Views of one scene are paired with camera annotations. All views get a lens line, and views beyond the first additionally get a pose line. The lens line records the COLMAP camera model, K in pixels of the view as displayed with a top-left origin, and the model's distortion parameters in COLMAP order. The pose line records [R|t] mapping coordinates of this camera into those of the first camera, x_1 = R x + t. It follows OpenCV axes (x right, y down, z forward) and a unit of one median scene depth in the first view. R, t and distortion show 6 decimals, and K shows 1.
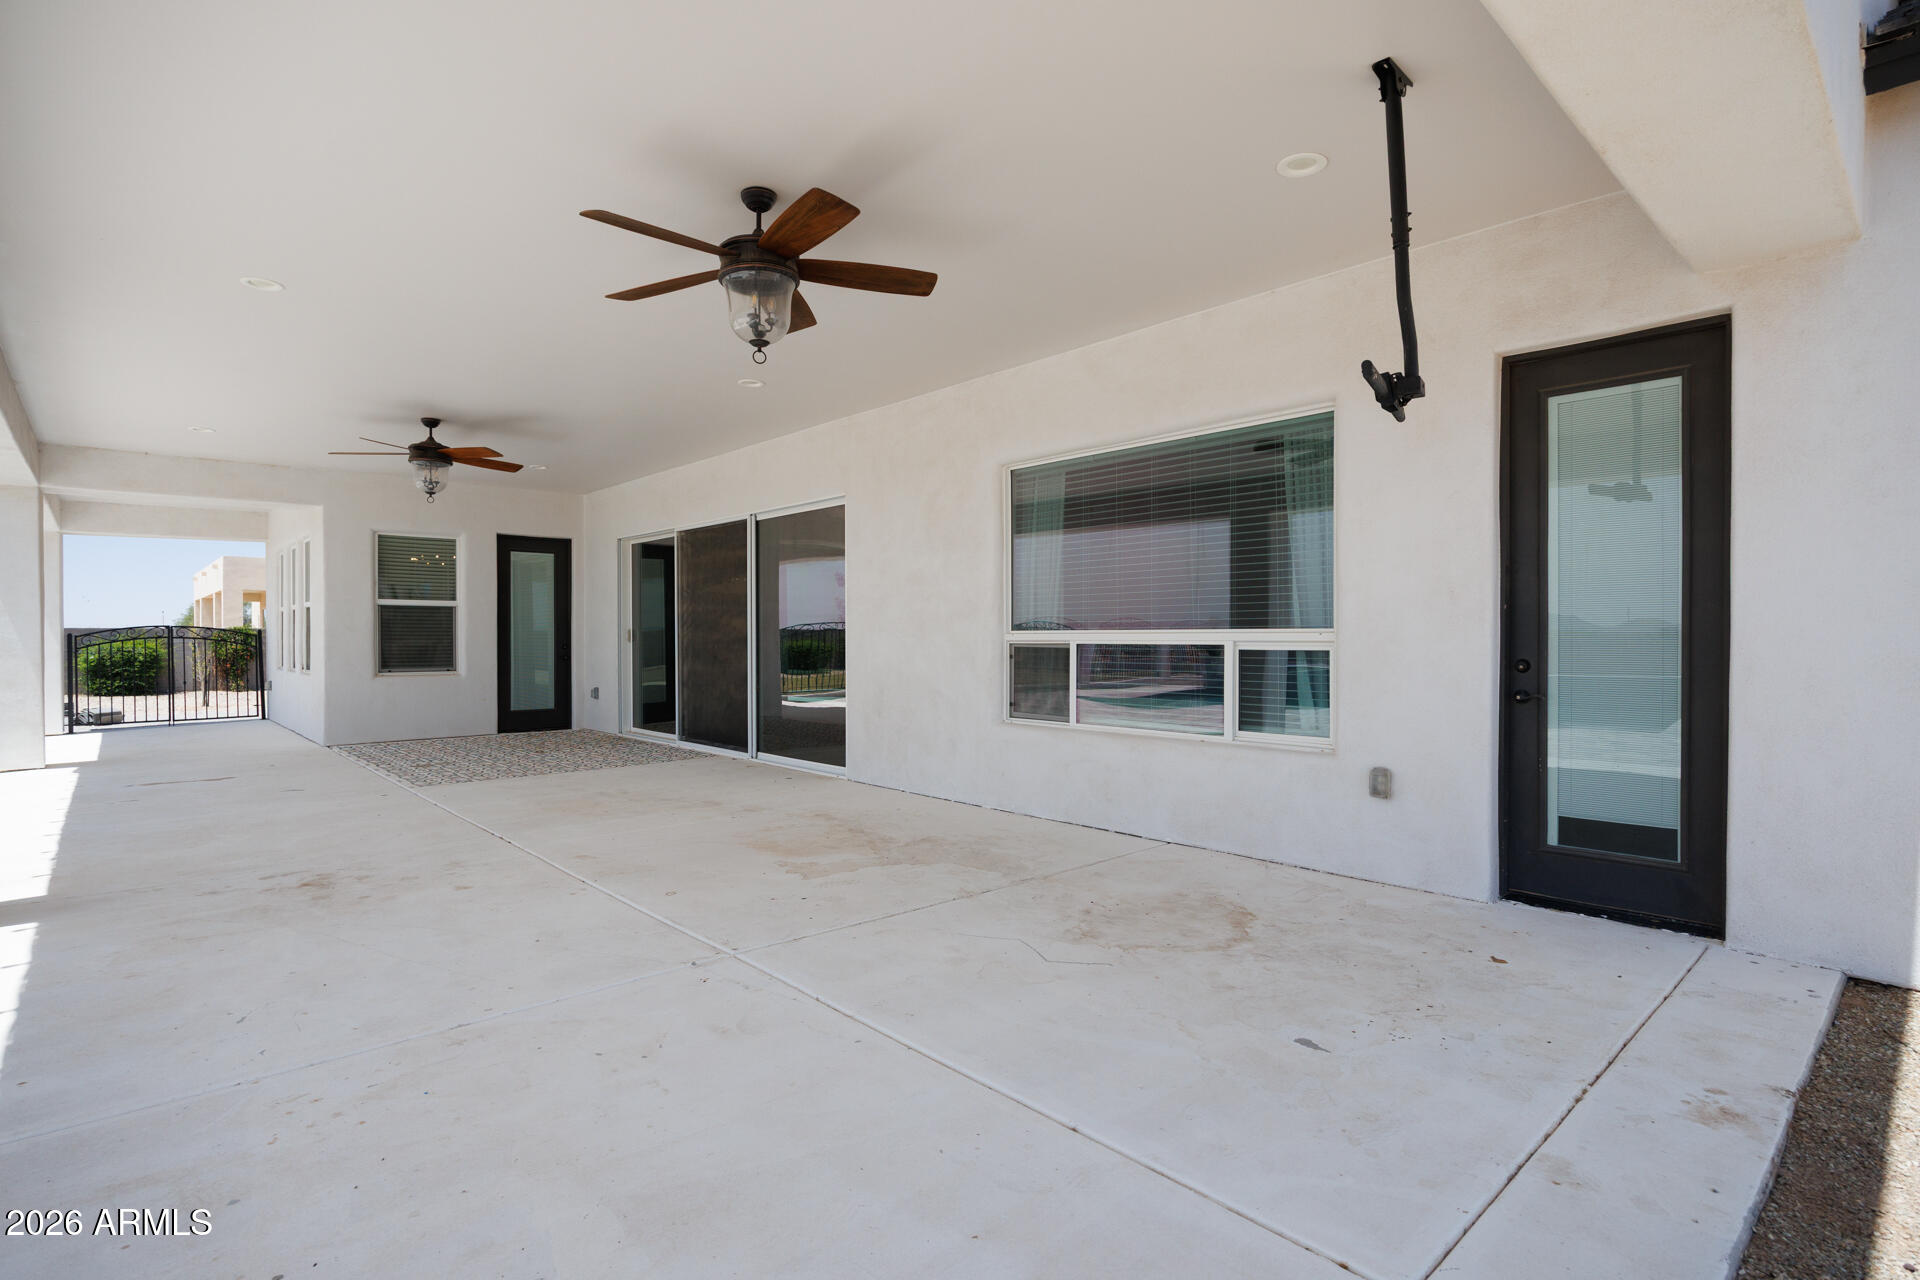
lens RADIAL K [[936.8, 0, 948.1], [0, 936.8, 638.6], [0, 0, 1]] dist [-0.013923, 0.001508]
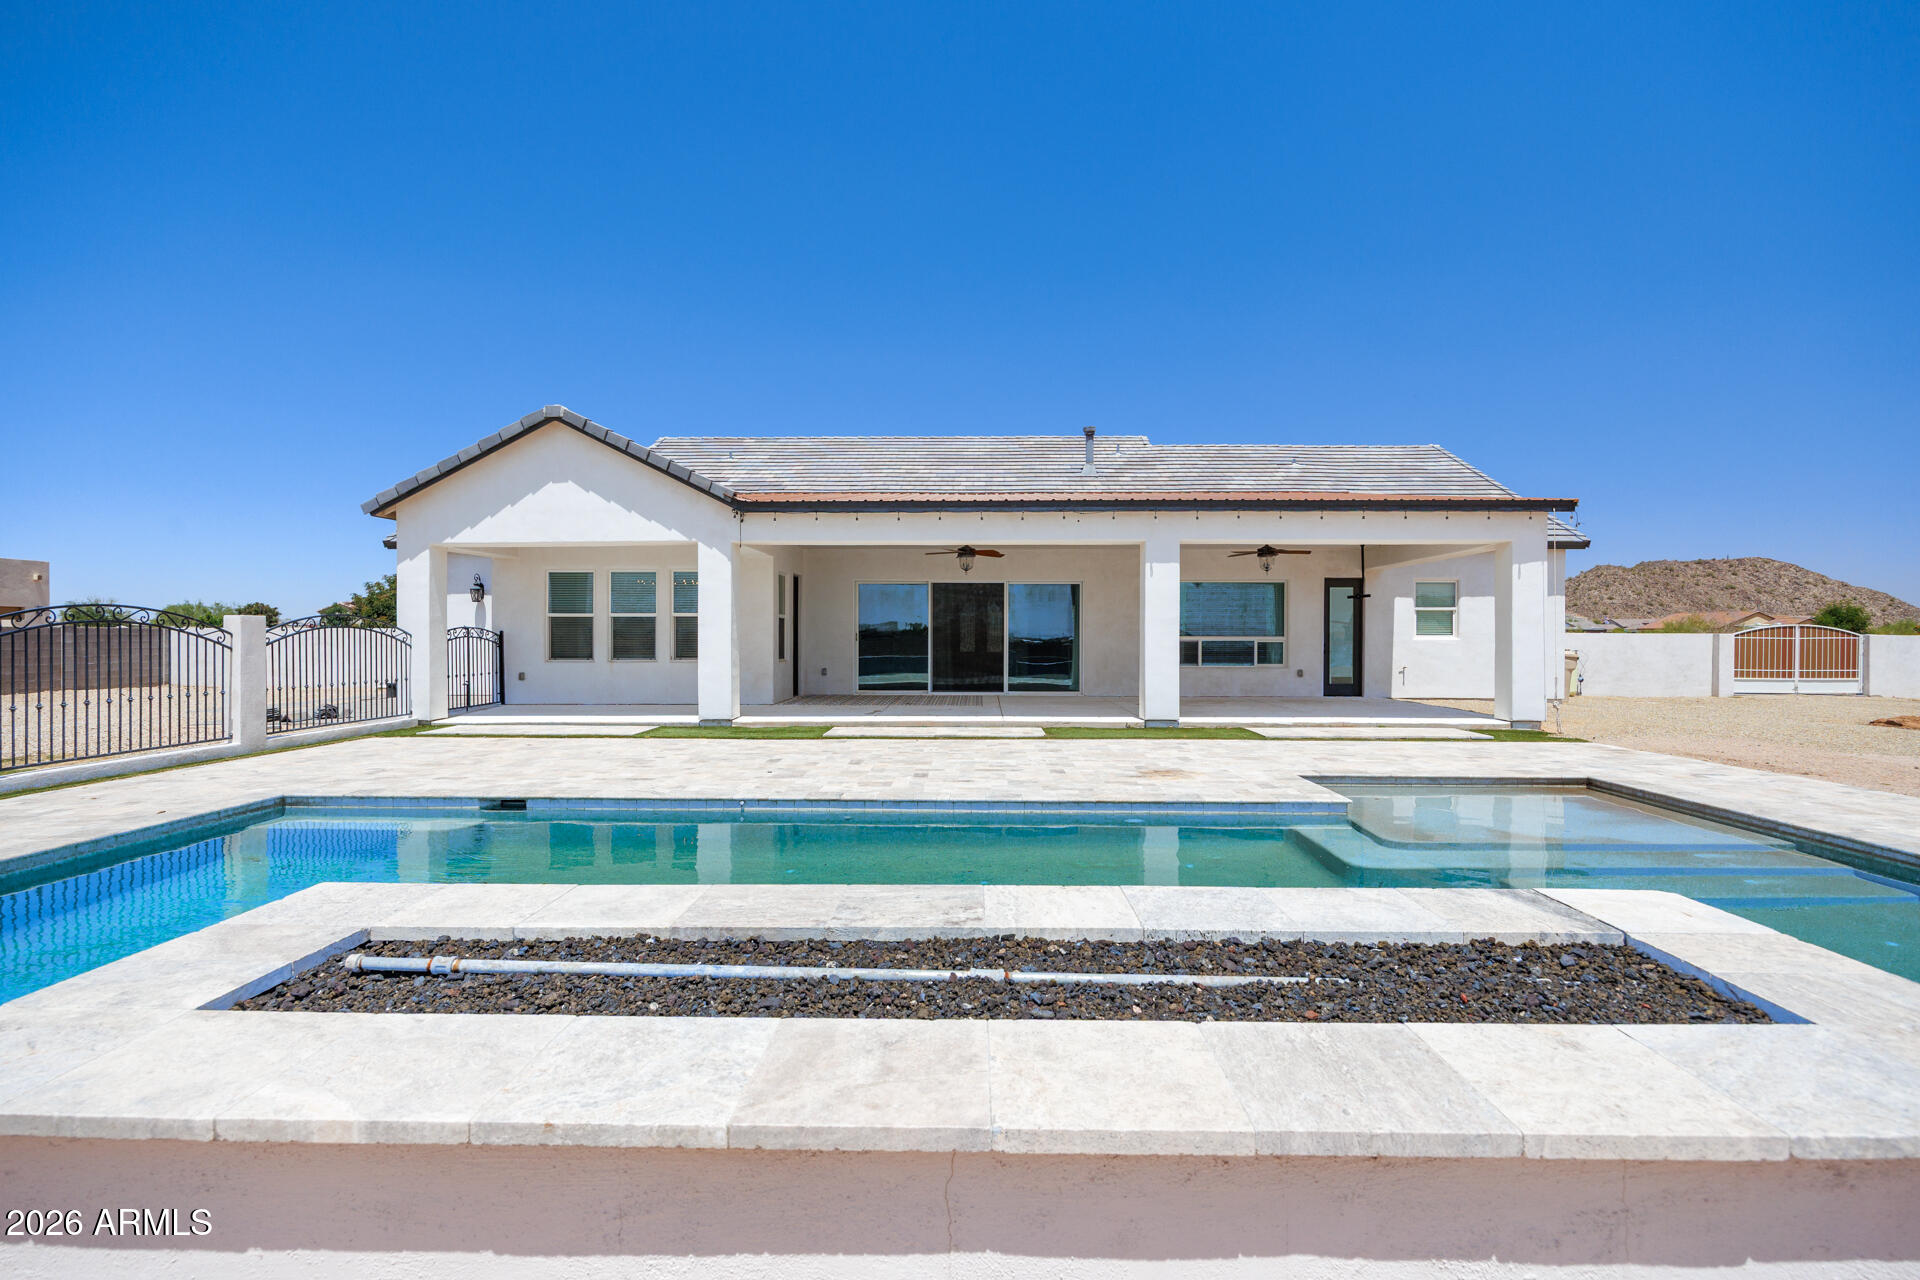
lens RADIAL K [[936.8, 0, 954.9], [0, 936.8, 640.4], [0, 0, 1]] dist [-0.013923, 0.001508]
pose [[0.687941, -0.007186, 0.725731, -2.630891], [-0.002079, 0.999927, 0.011872, -0.030657], [-0.725764, -0.009676, 0.687876, -0.556910]]
